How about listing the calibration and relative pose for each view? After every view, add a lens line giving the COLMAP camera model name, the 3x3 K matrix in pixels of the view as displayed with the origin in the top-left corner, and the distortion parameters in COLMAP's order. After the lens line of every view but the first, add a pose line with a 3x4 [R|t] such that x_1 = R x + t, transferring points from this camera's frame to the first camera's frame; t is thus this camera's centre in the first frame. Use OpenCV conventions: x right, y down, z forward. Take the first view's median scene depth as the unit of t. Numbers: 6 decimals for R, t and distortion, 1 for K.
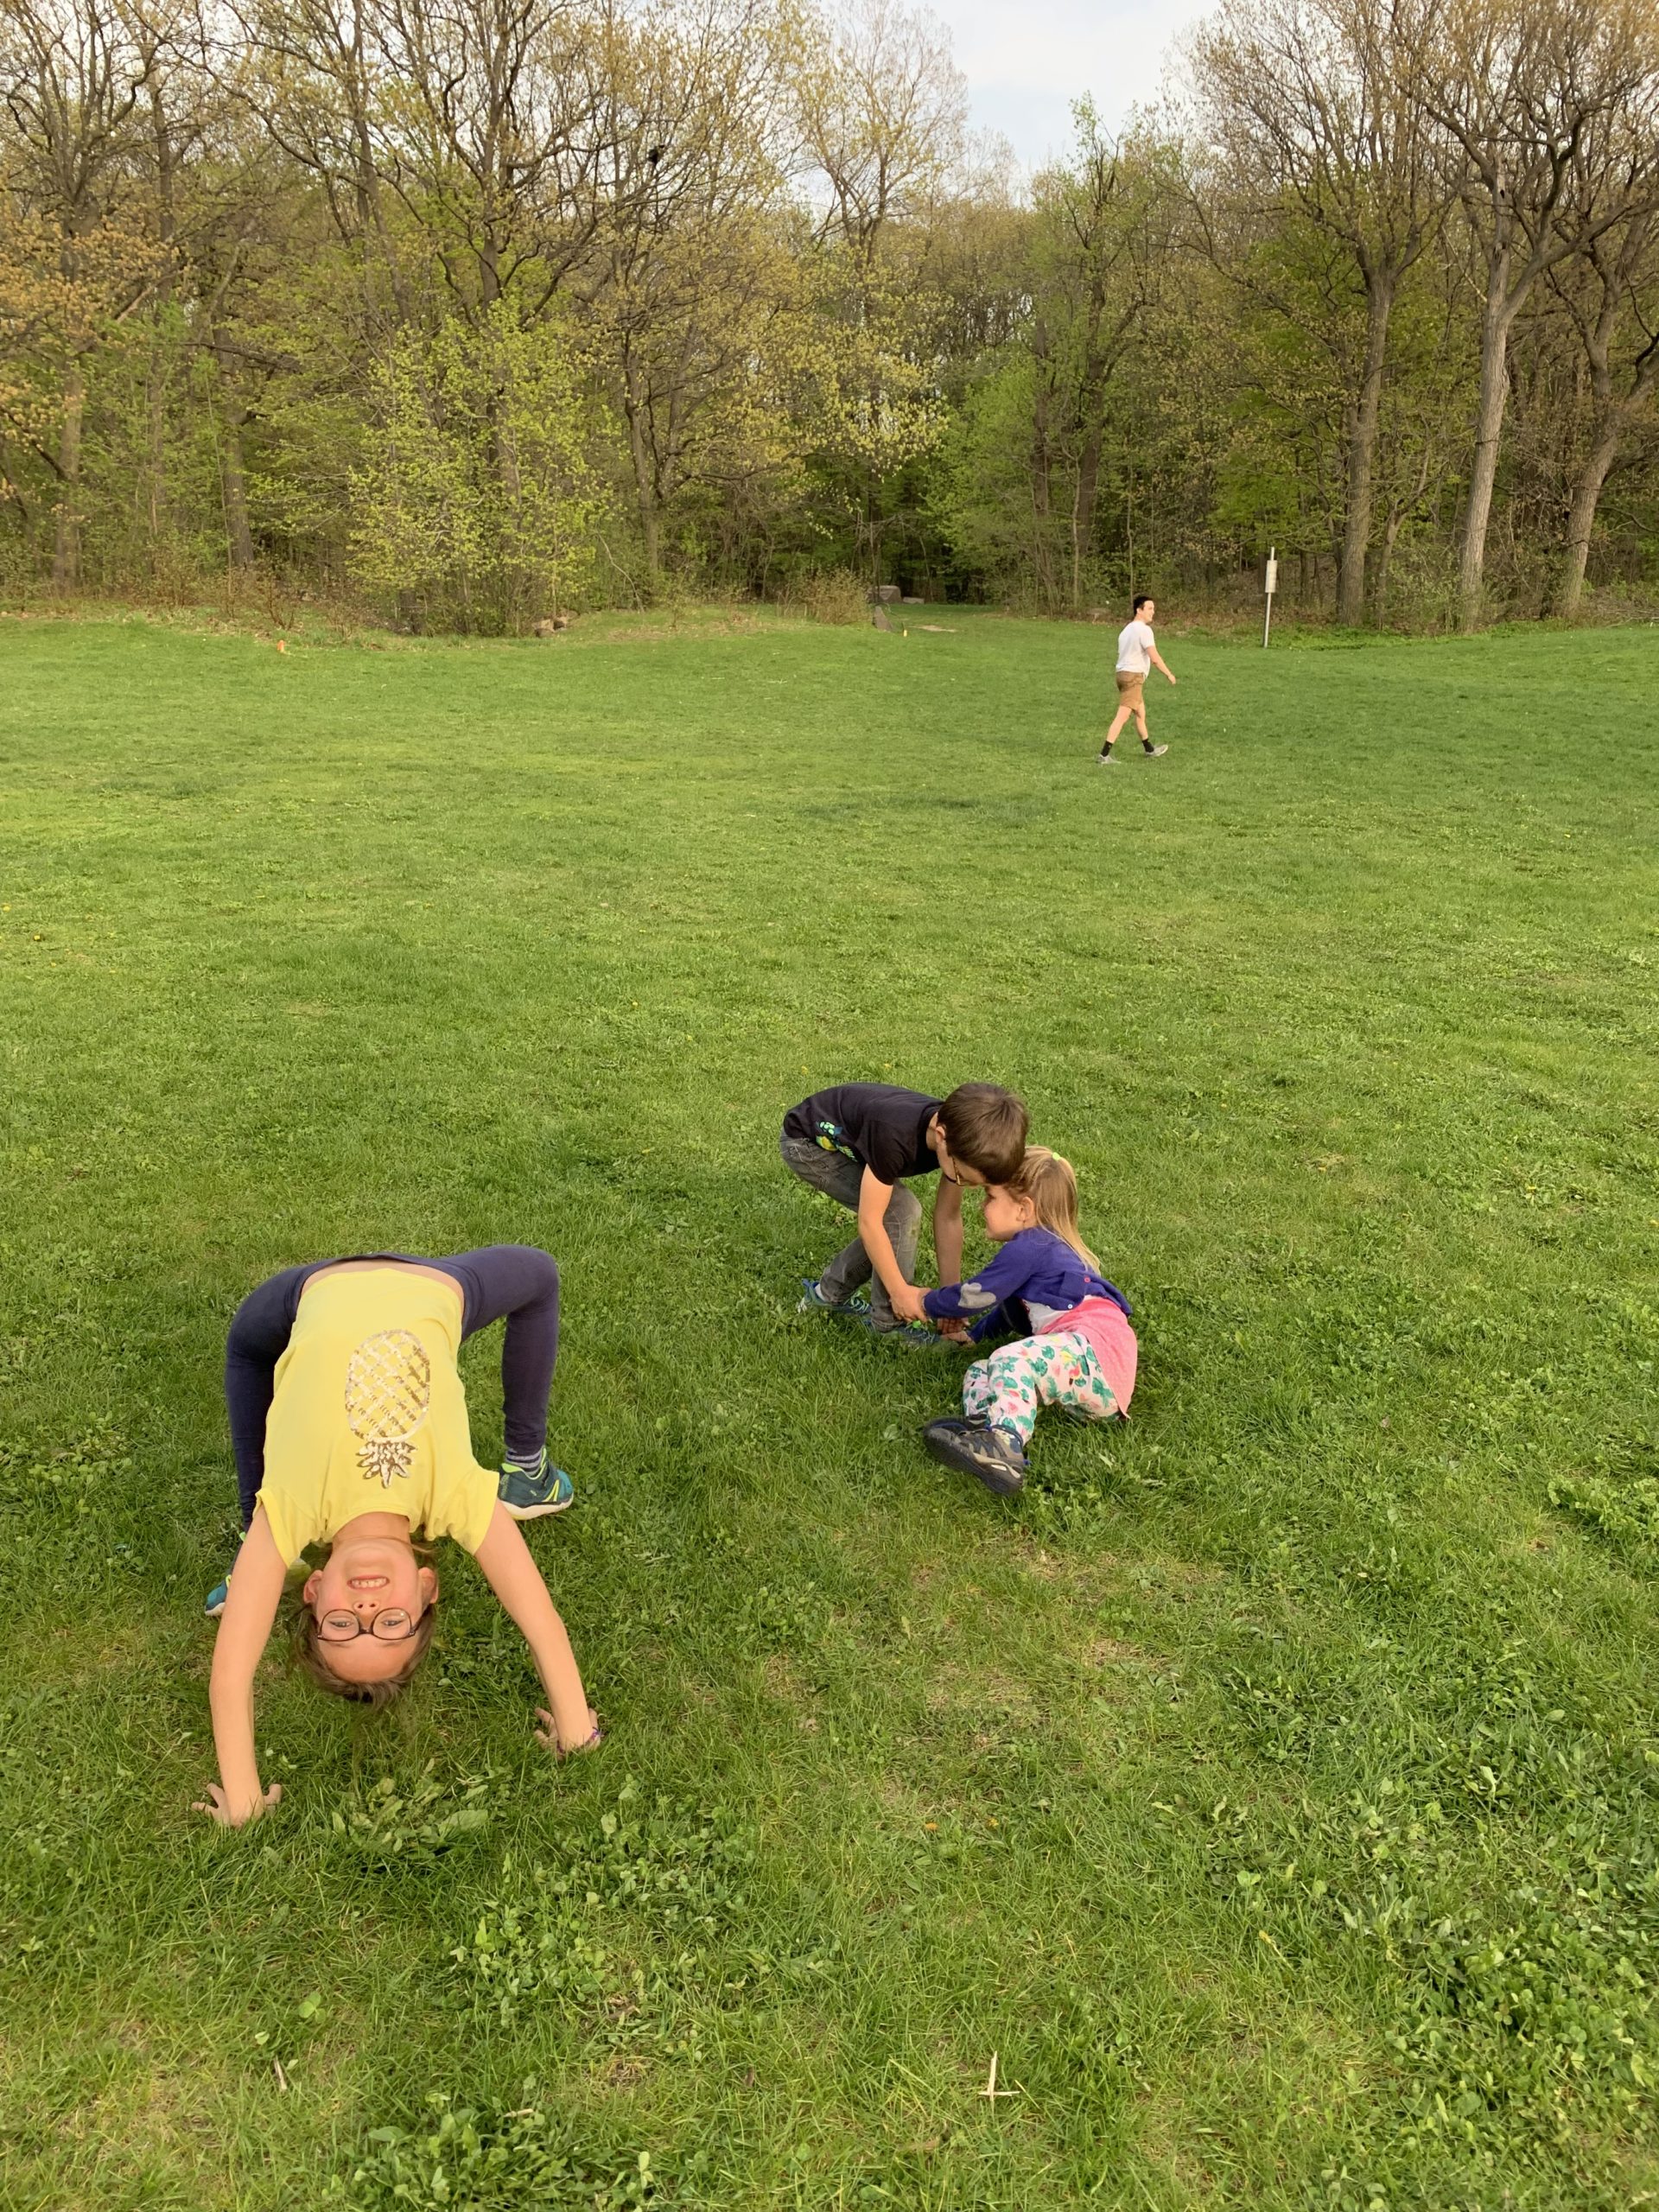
lens RADIAL K [[1663.1, 0, 822.6], [0, 1663.1, 1086.7], [0, 0, 1]] dist [0.049445, -0.048619]
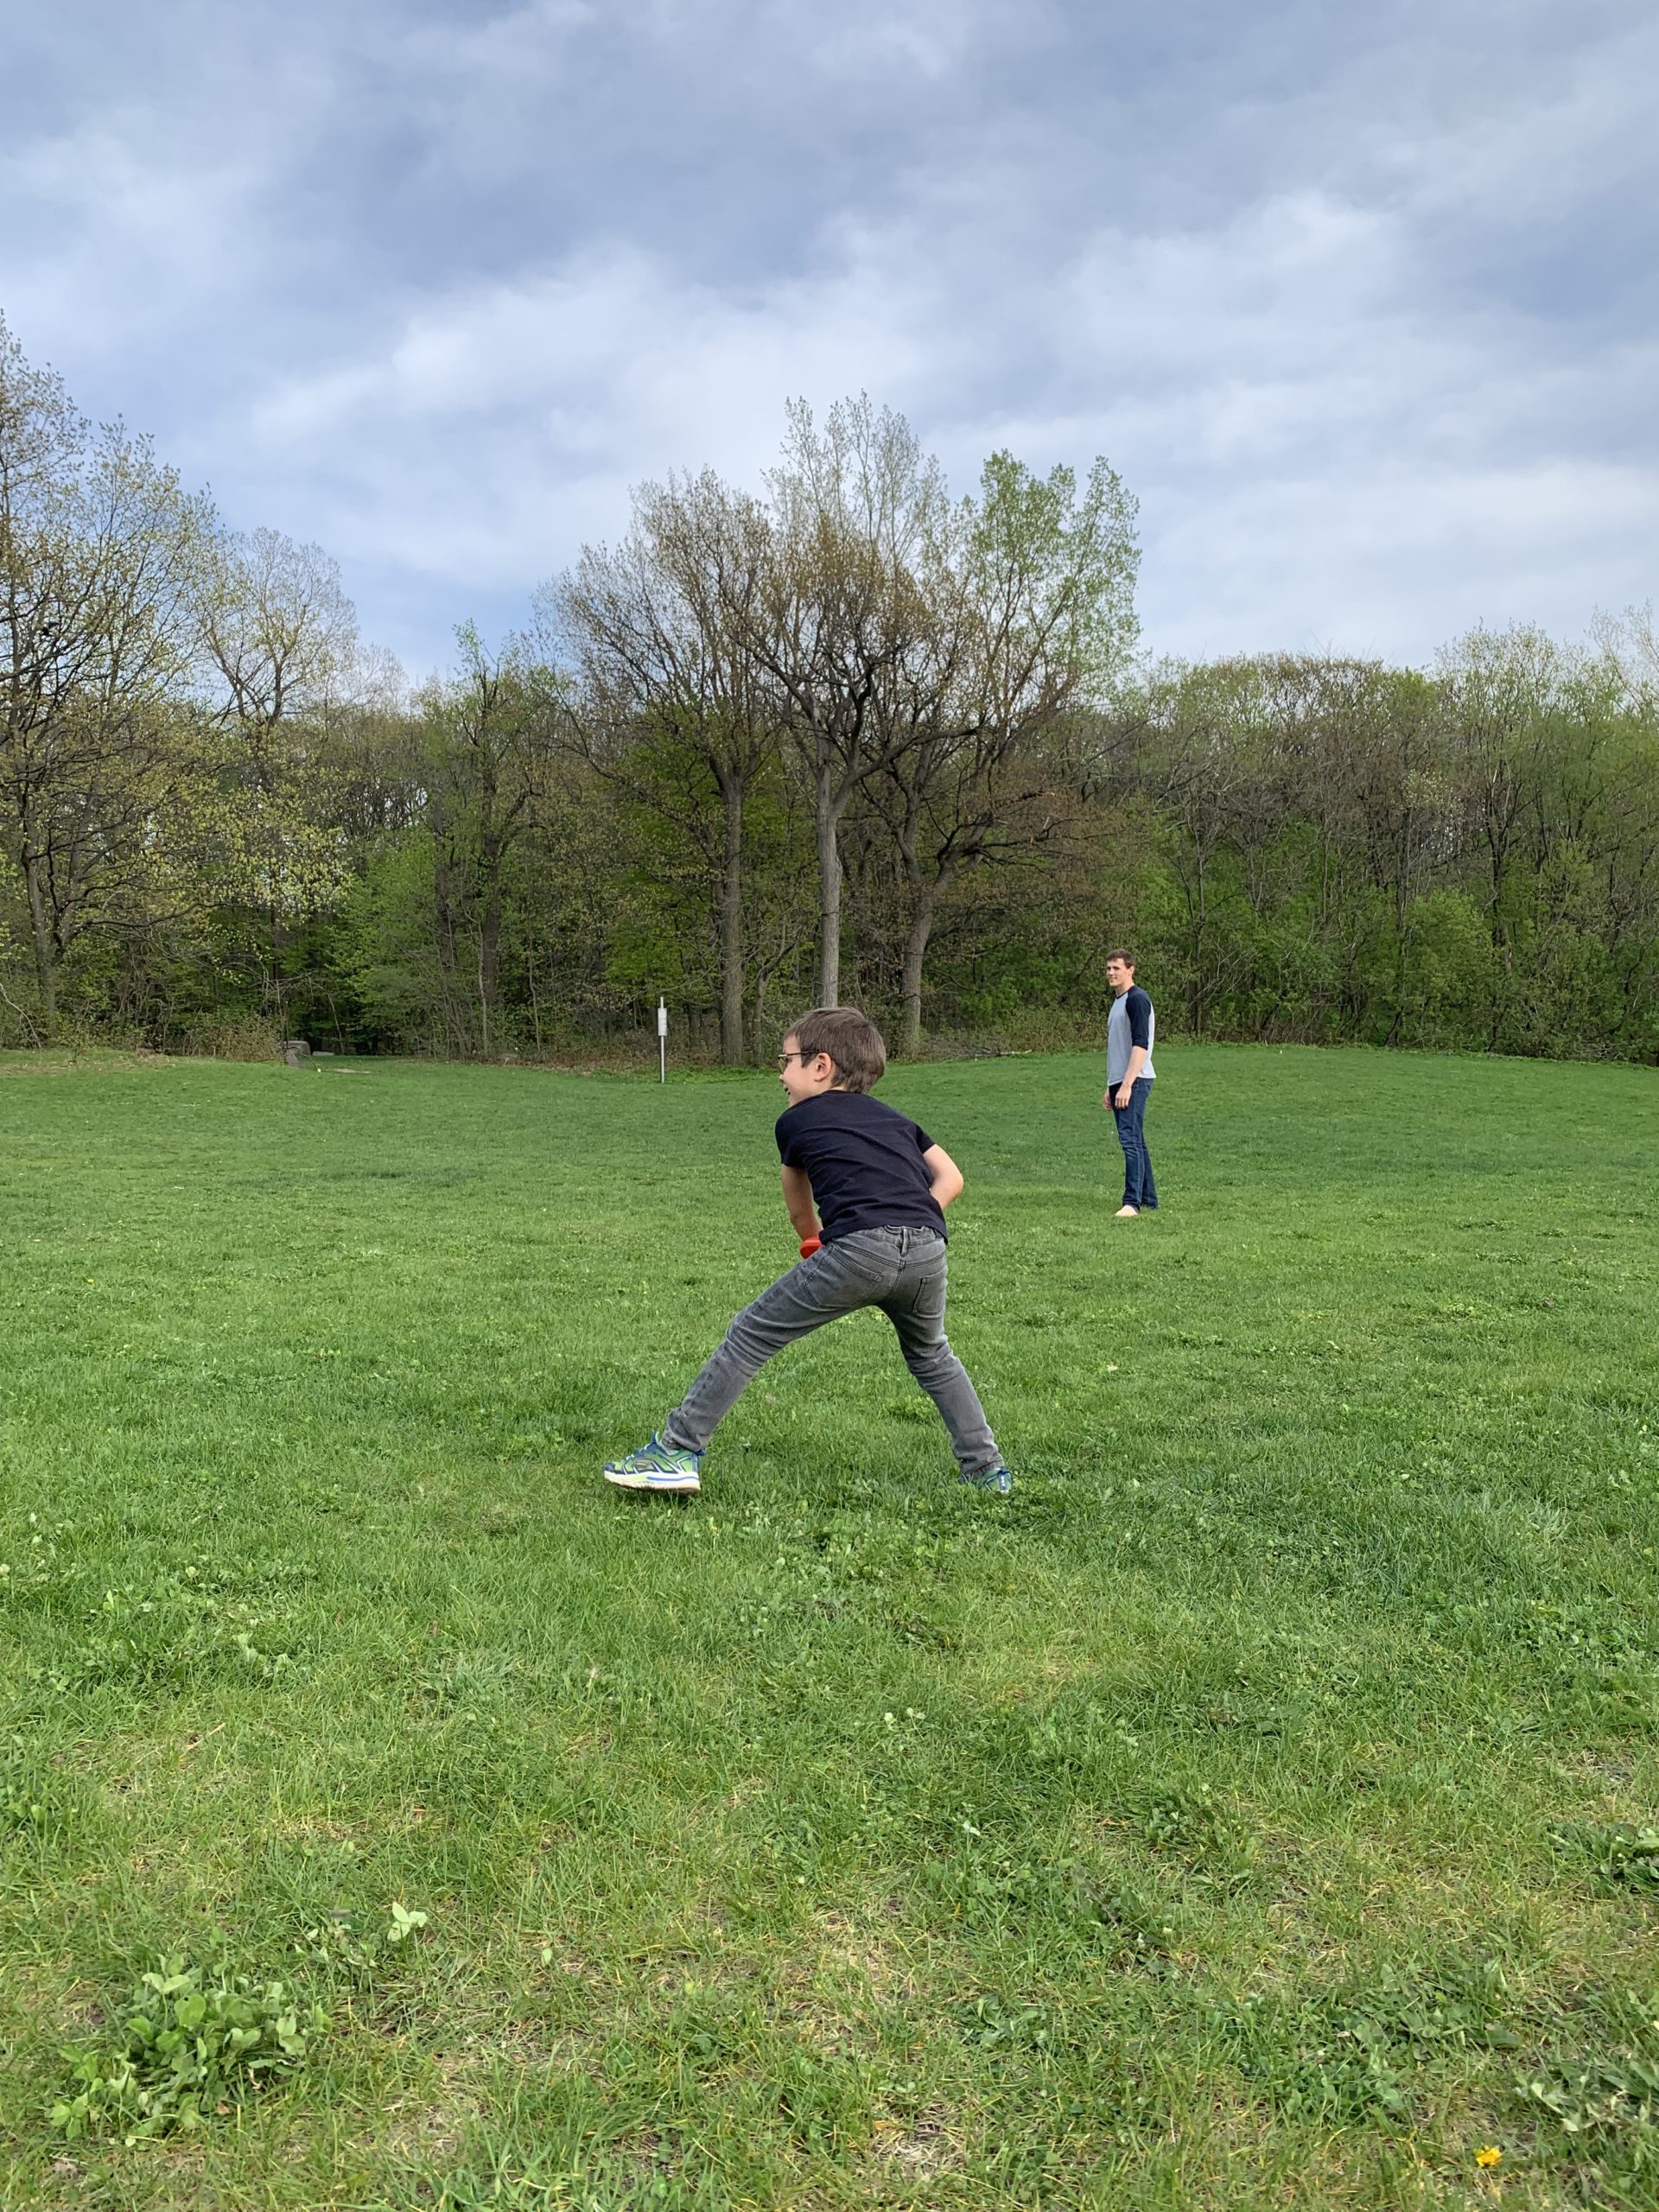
lens RADIAL K [[1663.1, 0, 810.4], [0, 1663.1, 1114.0], [0, 0, 1]] dist [0.049445, -0.048619]
pose [[0.943449, -0.020442, 0.330887, -0.005389], [0.103508, 0.966364, -0.235430, 0.022937], [-0.314945, 0.256365, 0.913831, -0.022415]]
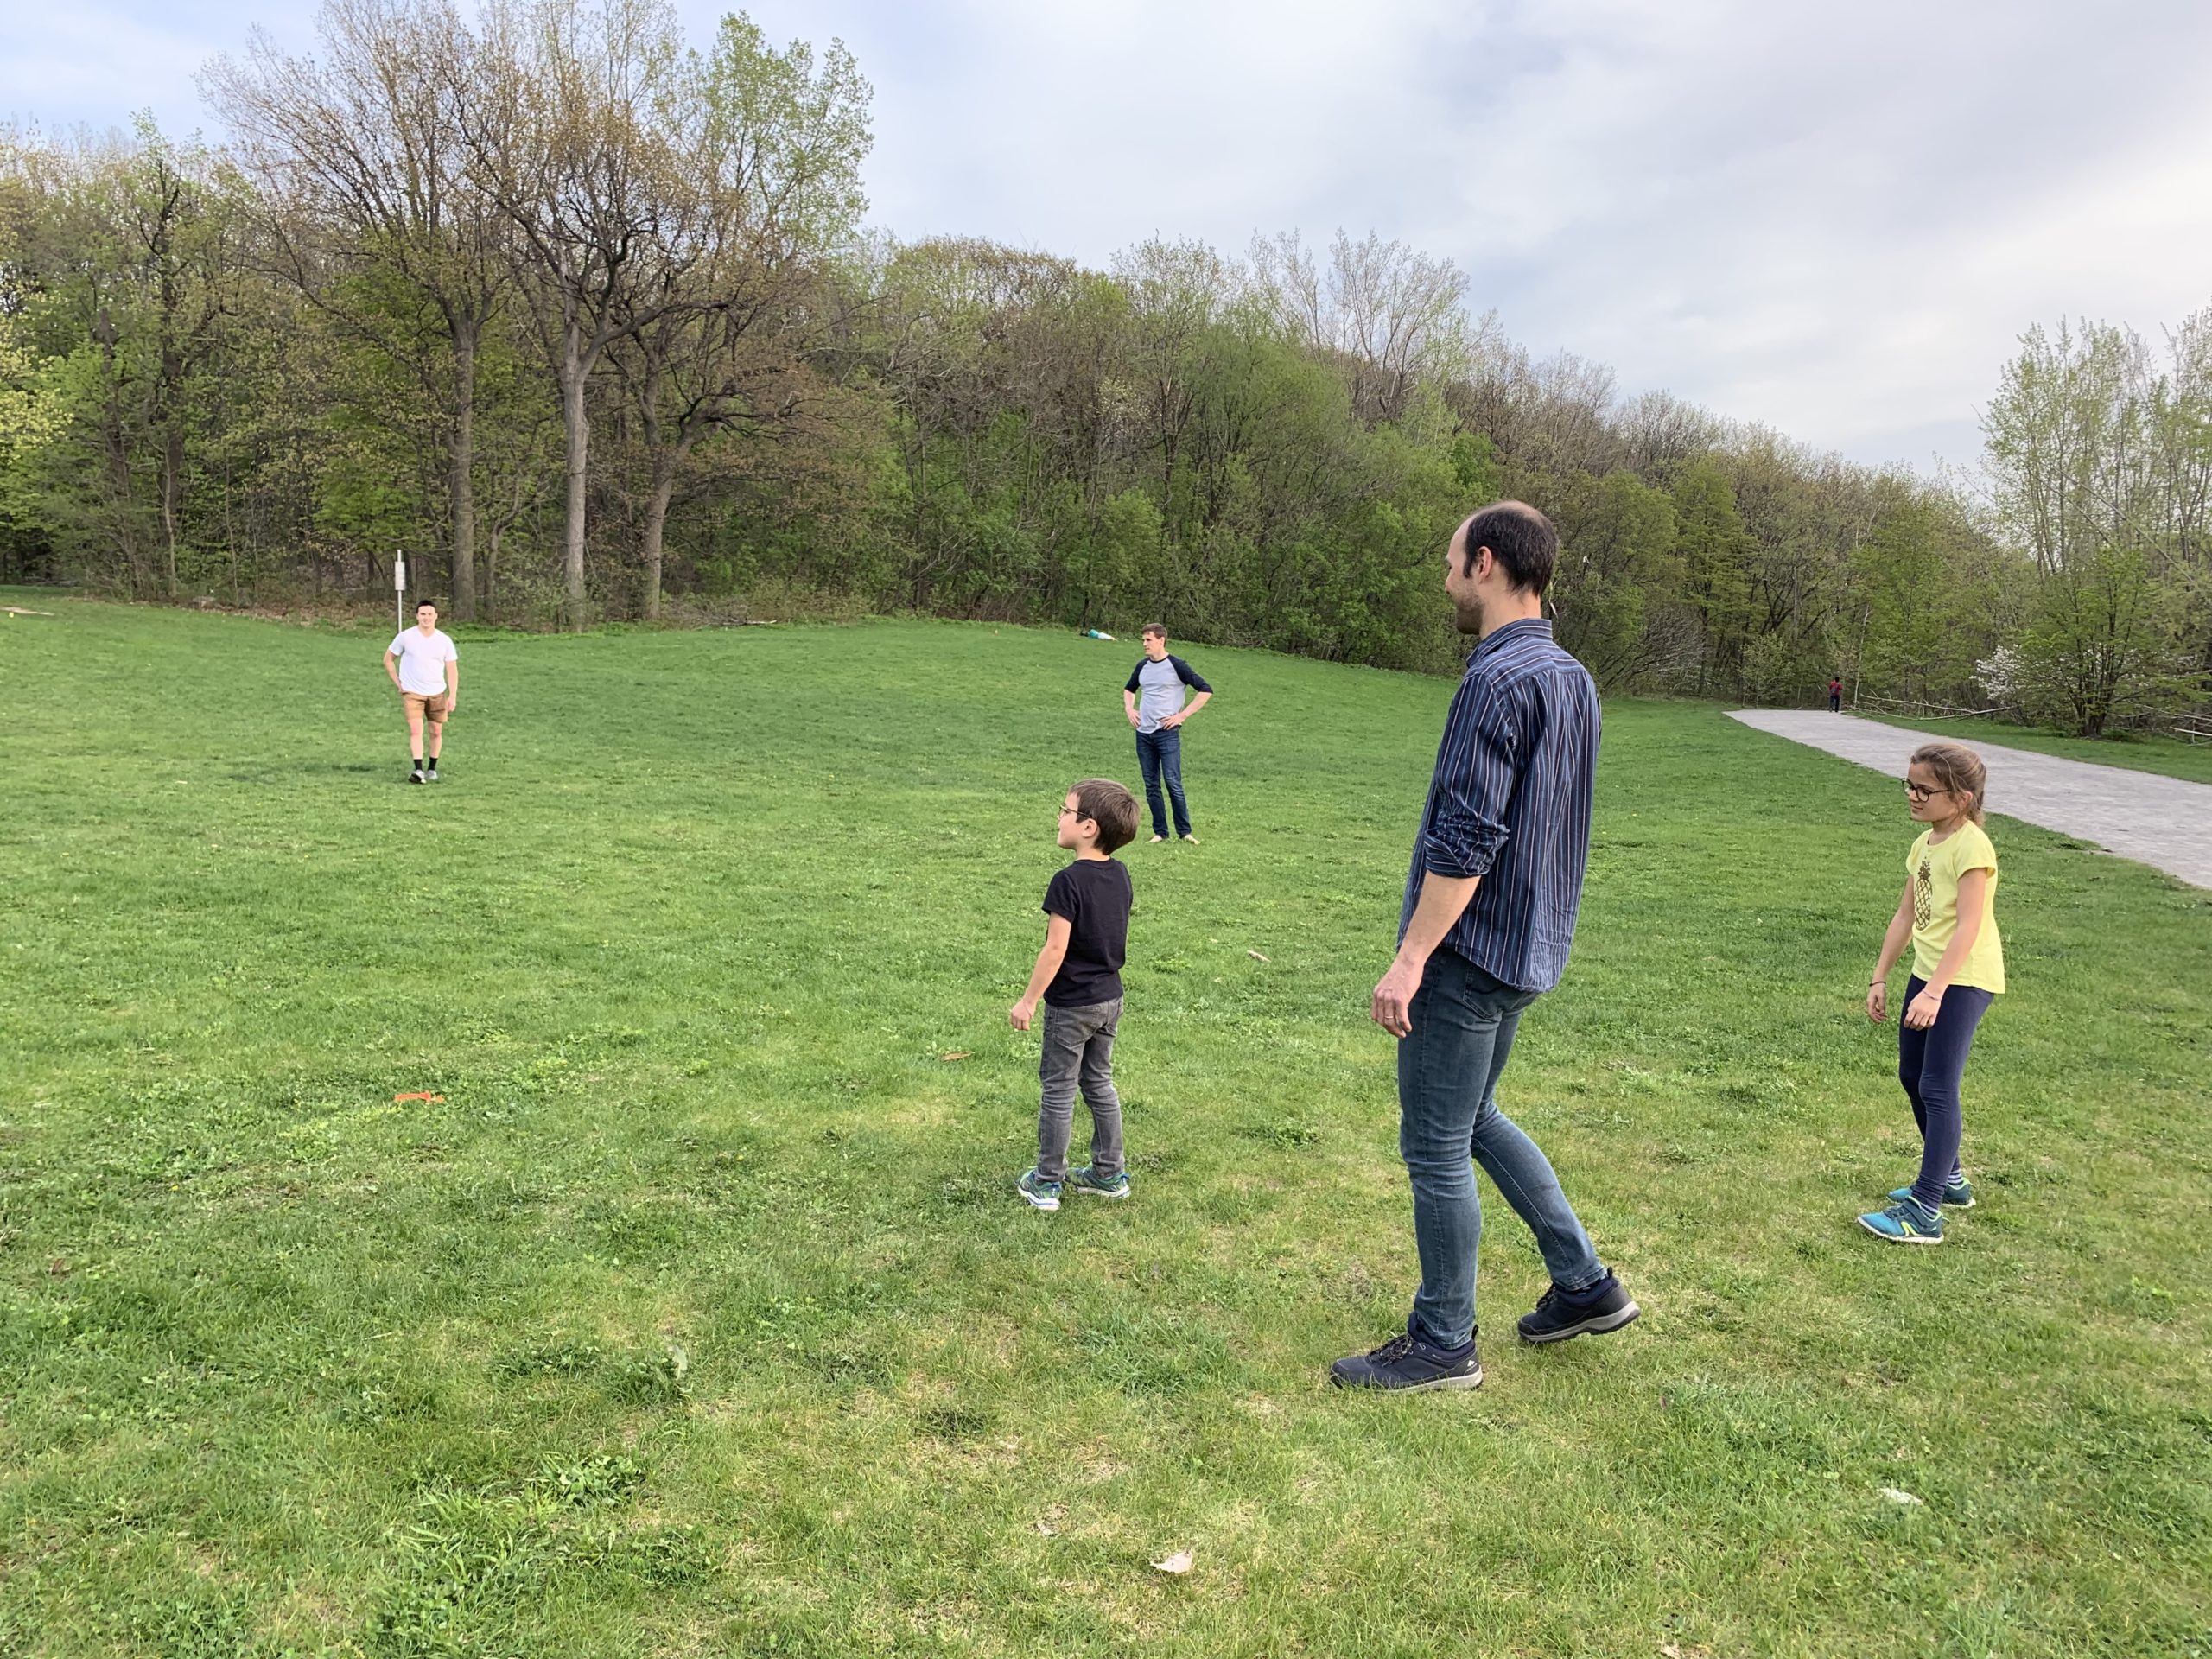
lens RADIAL K [[1663.1, 0, 1093.3], [0, 1663.1, 835.0], [0, 0, 1]] dist [0.049445, -0.048619]
pose [[0.767207, -0.053785, 0.639140, -0.084335], [0.148137, 0.984395, -0.094981, 0.030114], [-0.624058, 0.167550, 0.763203, -0.076684]]
